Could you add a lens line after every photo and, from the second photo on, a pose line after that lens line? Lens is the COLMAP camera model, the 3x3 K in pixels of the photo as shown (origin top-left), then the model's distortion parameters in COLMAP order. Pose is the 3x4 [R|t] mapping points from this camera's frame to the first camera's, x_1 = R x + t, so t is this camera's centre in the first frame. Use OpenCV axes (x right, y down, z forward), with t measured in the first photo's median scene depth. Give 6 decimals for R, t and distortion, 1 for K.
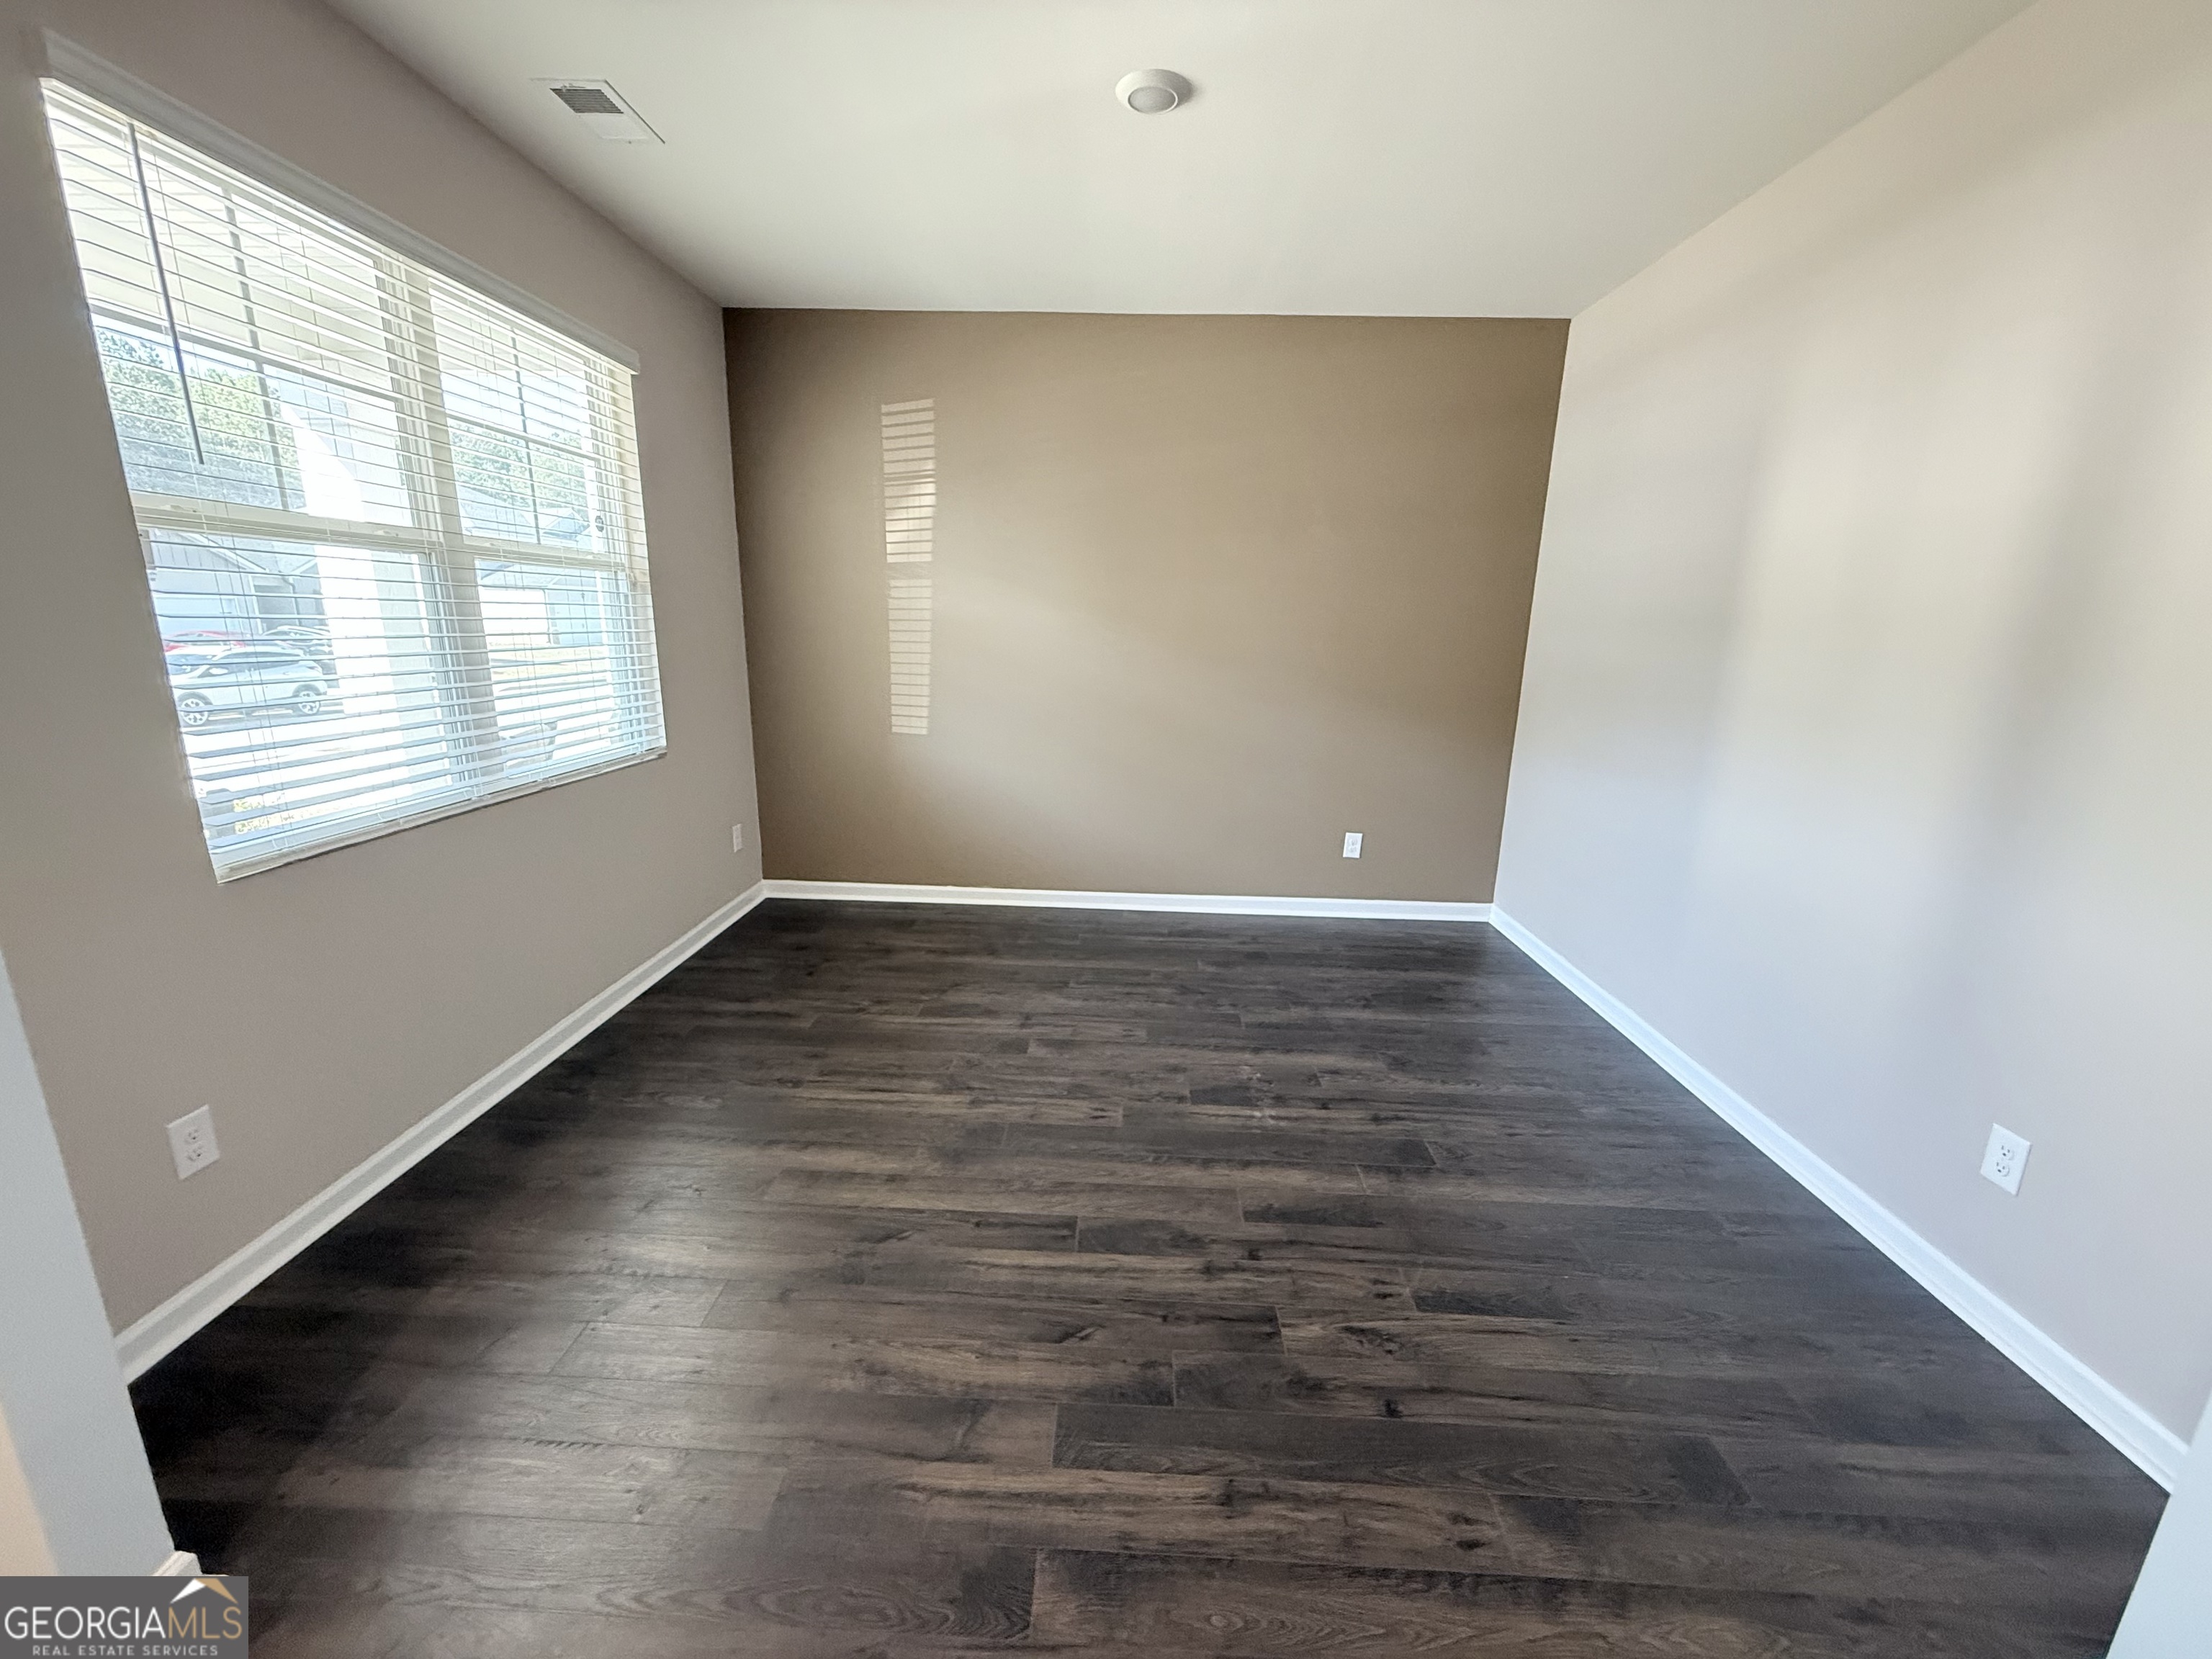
lens RADIAL K [[906.5, 0, 1106.0], [0, 906.5, 829.5], [0, 0, 1]] dist [0.002526, 0.000215]
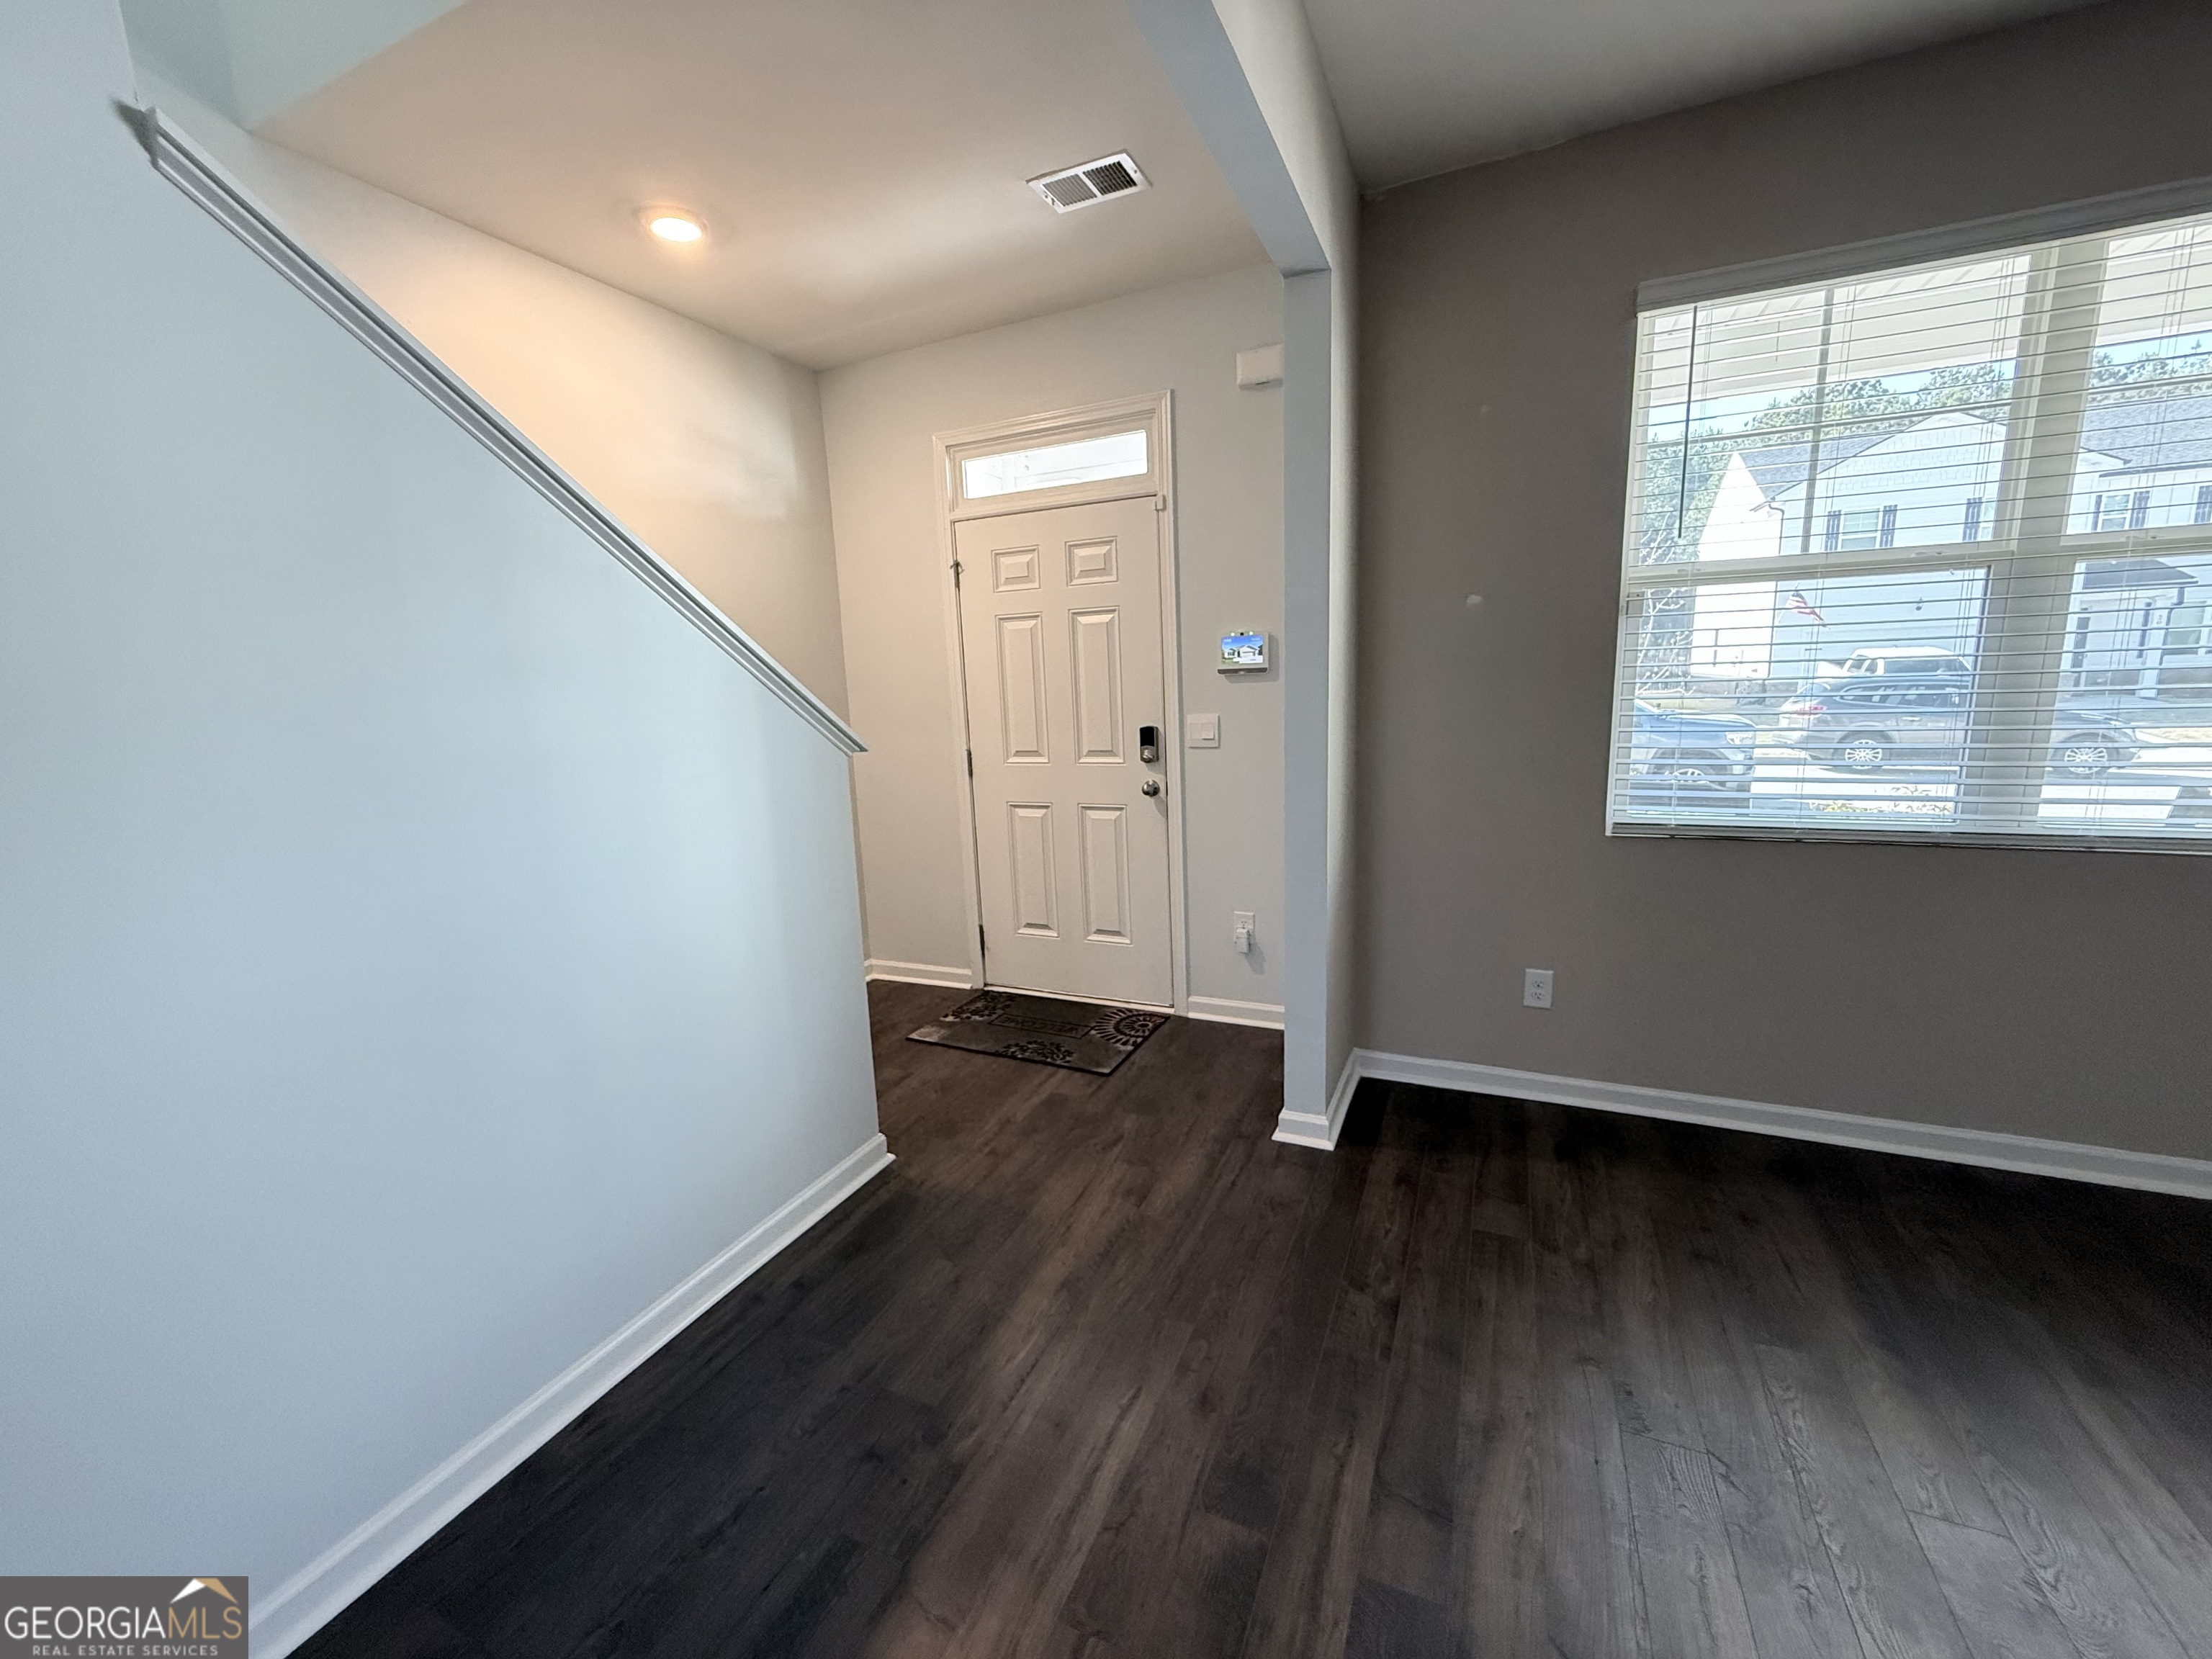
lens RADIAL K [[877.2, 0, 1095.4], [0, 877.2, 836.5], [0, 0, 1]] dist [0.000786, -0.000319]
pose [[-0.397273, 0.169577, -0.901897, 0.672738], [-0.177840, 0.949923, 0.256943, -0.164616], [0.900304, 0.262469, -0.347221, 0.833528]]
